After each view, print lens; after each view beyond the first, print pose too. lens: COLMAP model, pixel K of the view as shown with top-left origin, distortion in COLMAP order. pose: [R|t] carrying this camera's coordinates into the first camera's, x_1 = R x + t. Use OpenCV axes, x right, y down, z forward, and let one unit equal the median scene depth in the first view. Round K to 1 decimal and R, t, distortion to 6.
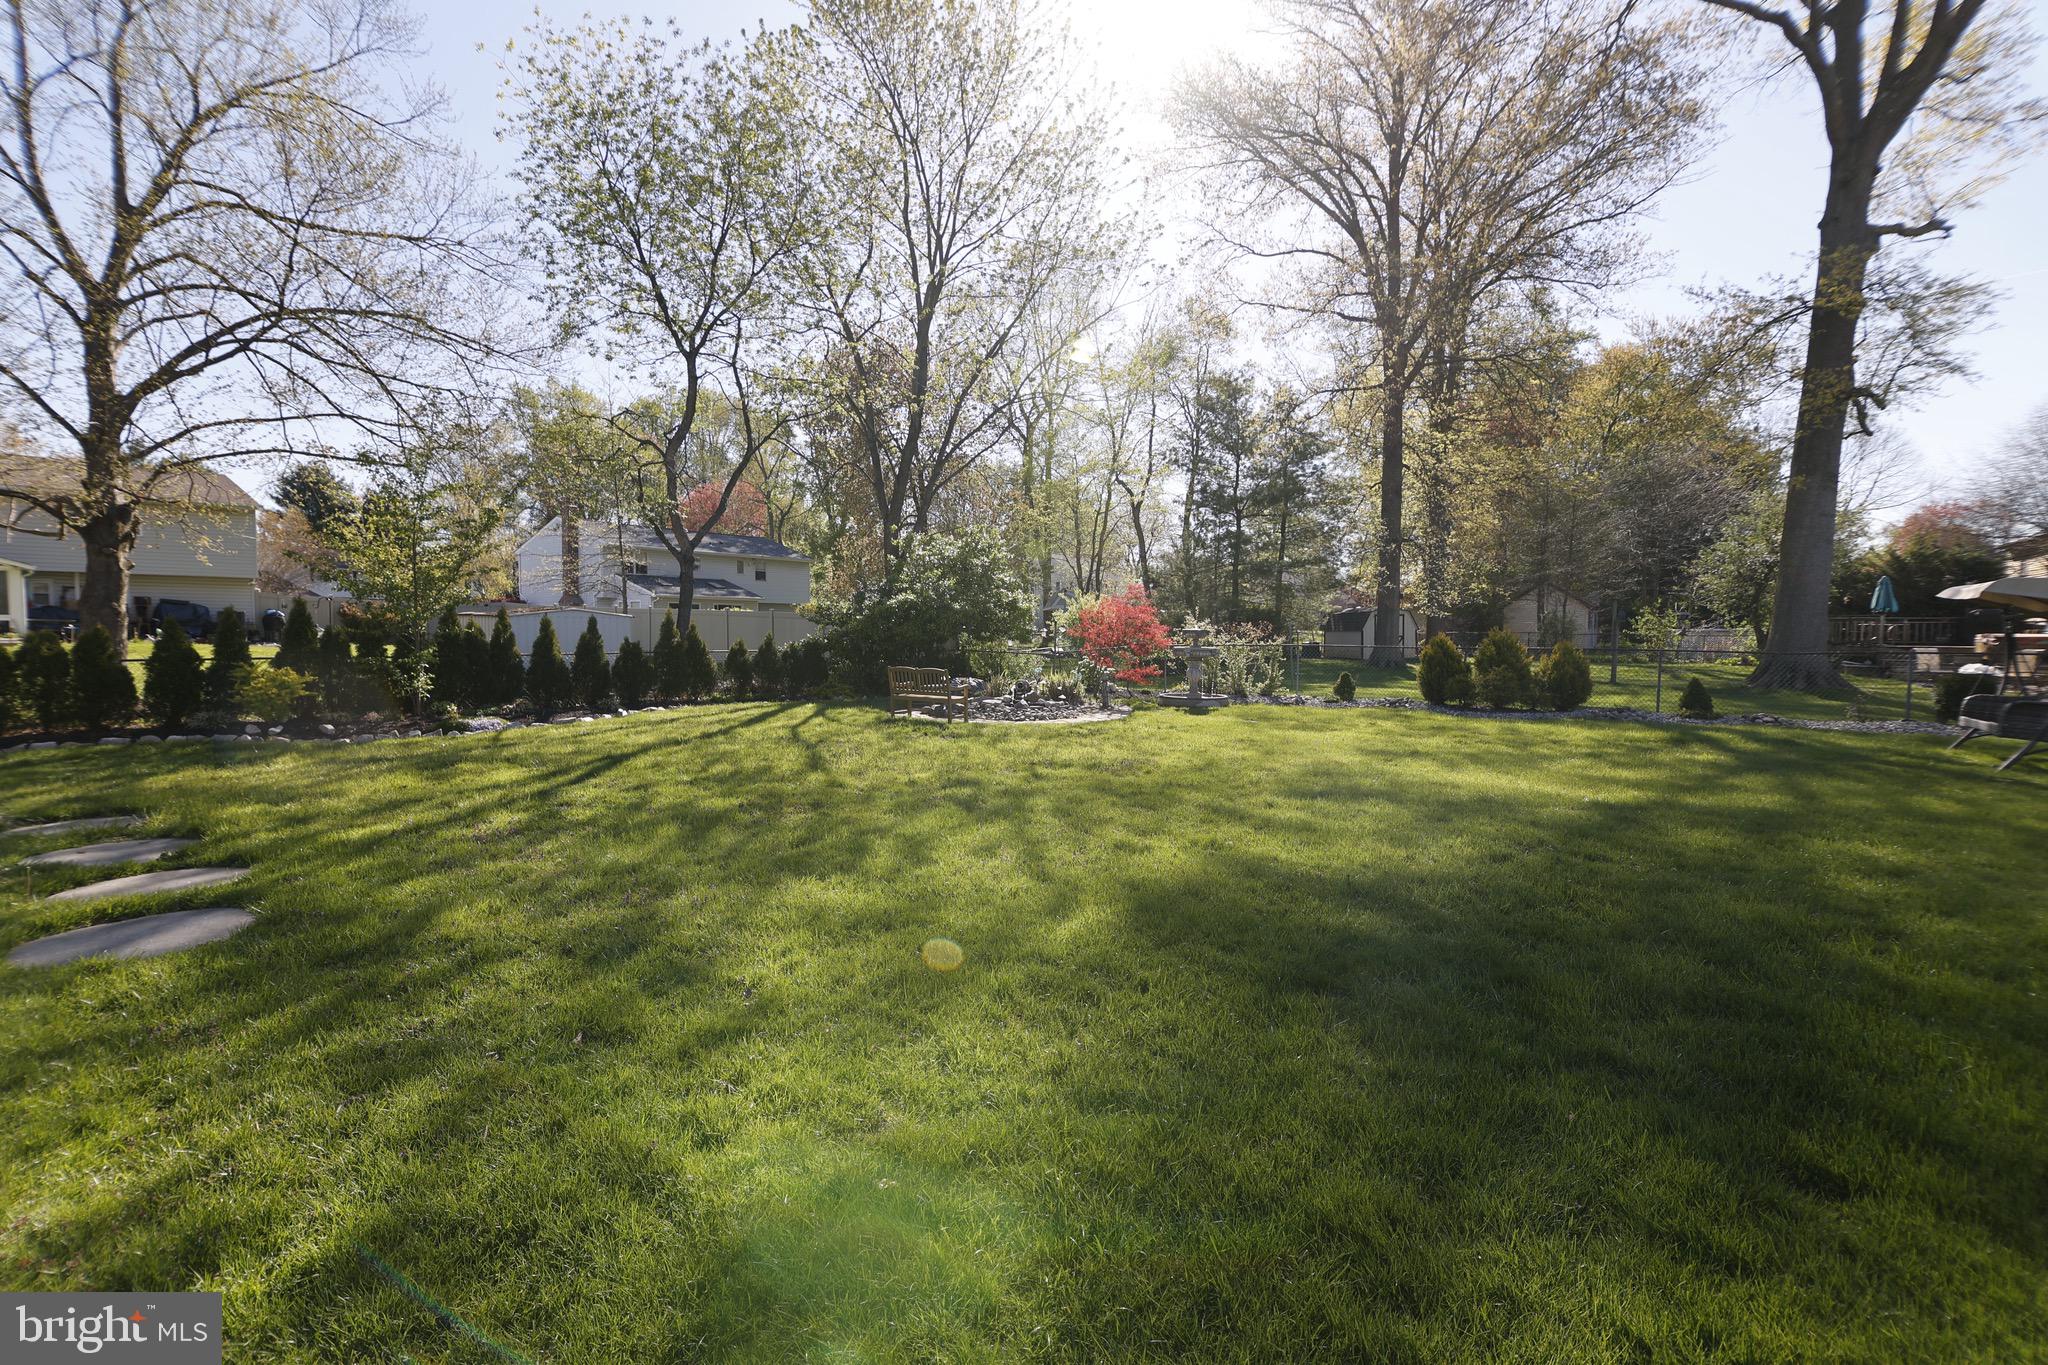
lens RADIAL K [[888.7, 0, 1015.3], [0, 888.7, 676.0], [0, 0, 1]] dist [-0.009332, -0.006640]
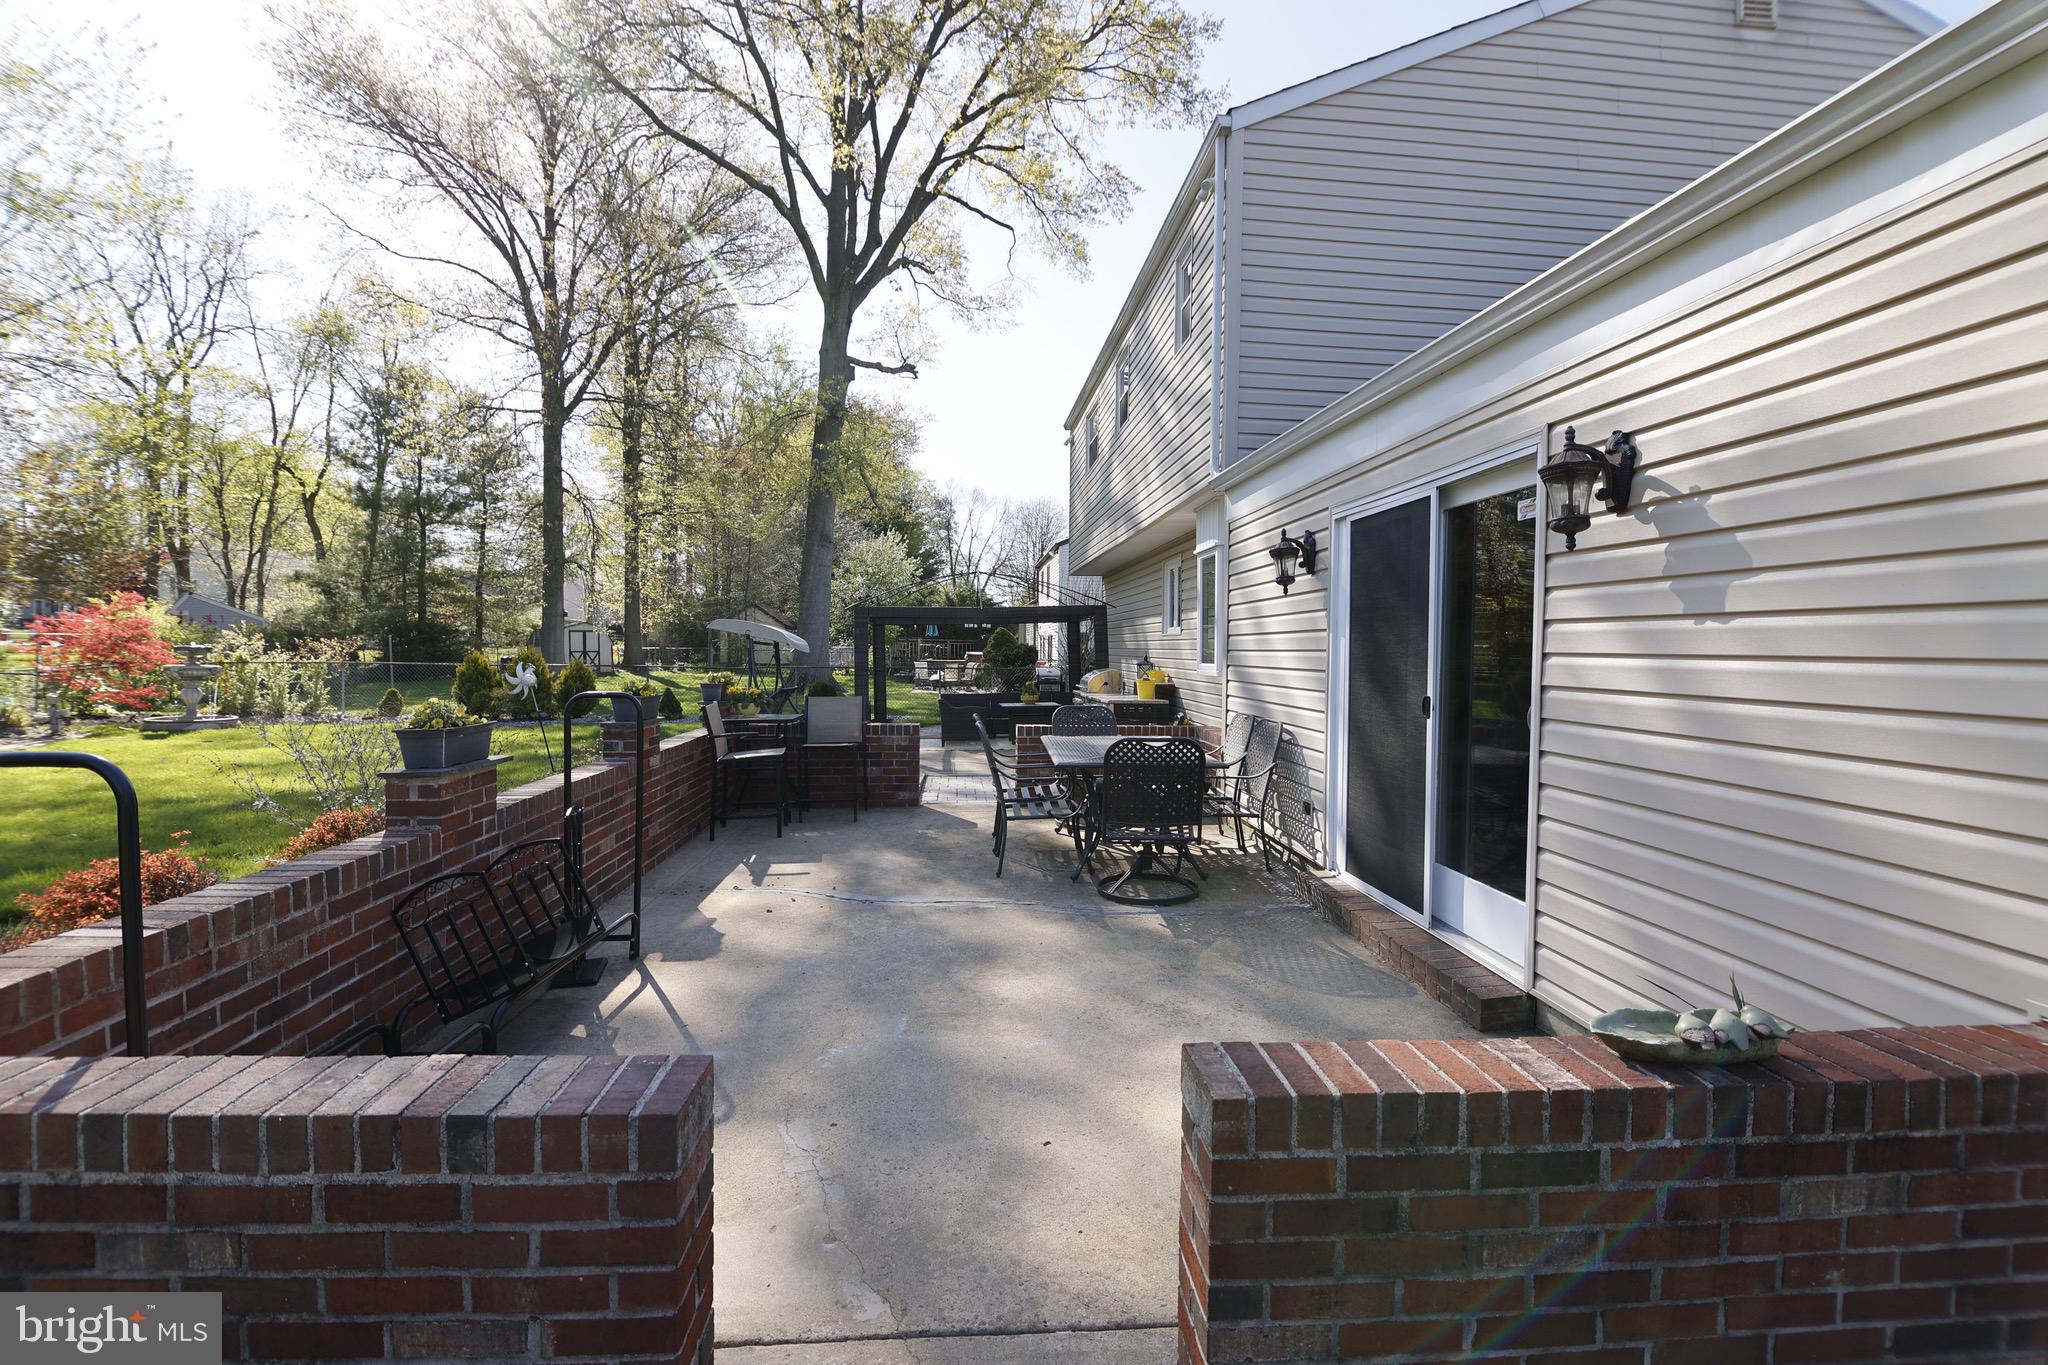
lens RADIAL K [[888.7, 0, 1026.0], [0, 888.7, 676.2], [0, 0, 1]] dist [-0.009332, -0.006640]
pose [[0.752483, -0.015995, 0.658418, 0.165892], [0.024245, 0.999700, -0.003423, 0.001878], [-0.658166, 0.018539, 0.752645, -0.165702]]
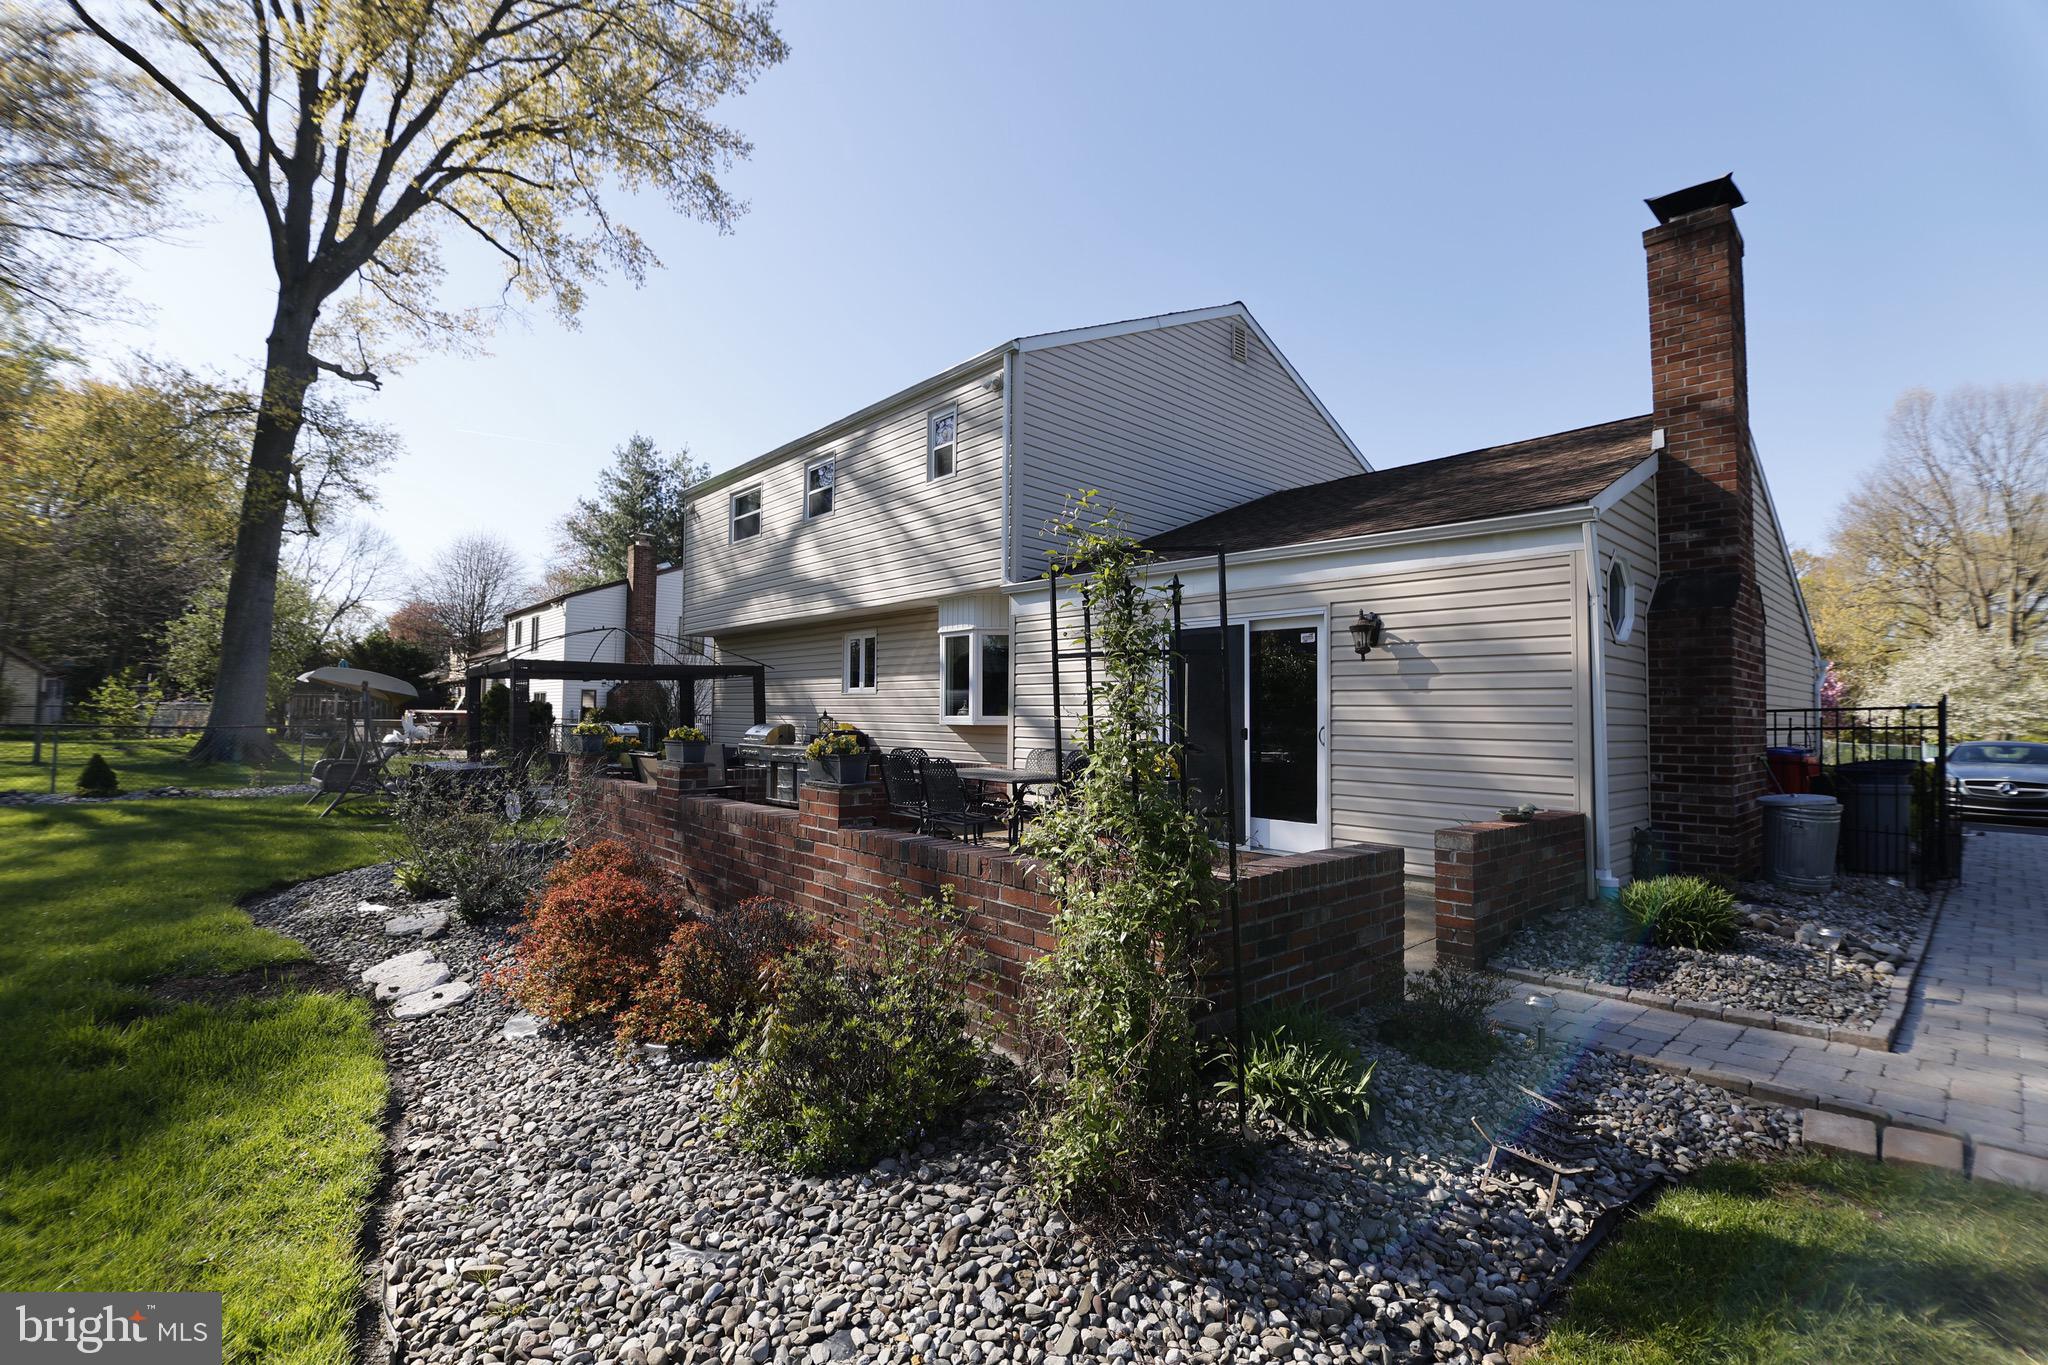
lens RADIAL K [[888.7, 0, 1008.2], [0, 888.7, 679.5], [0, 0, 1]] dist [-0.009332, -0.006640]
pose [[0.193781, 0.041467, 0.980168, 0.021453], [0.036085, 0.998129, -0.049361, 0.002020], [-0.980381, 0.044935, 0.191922, -0.079869]]
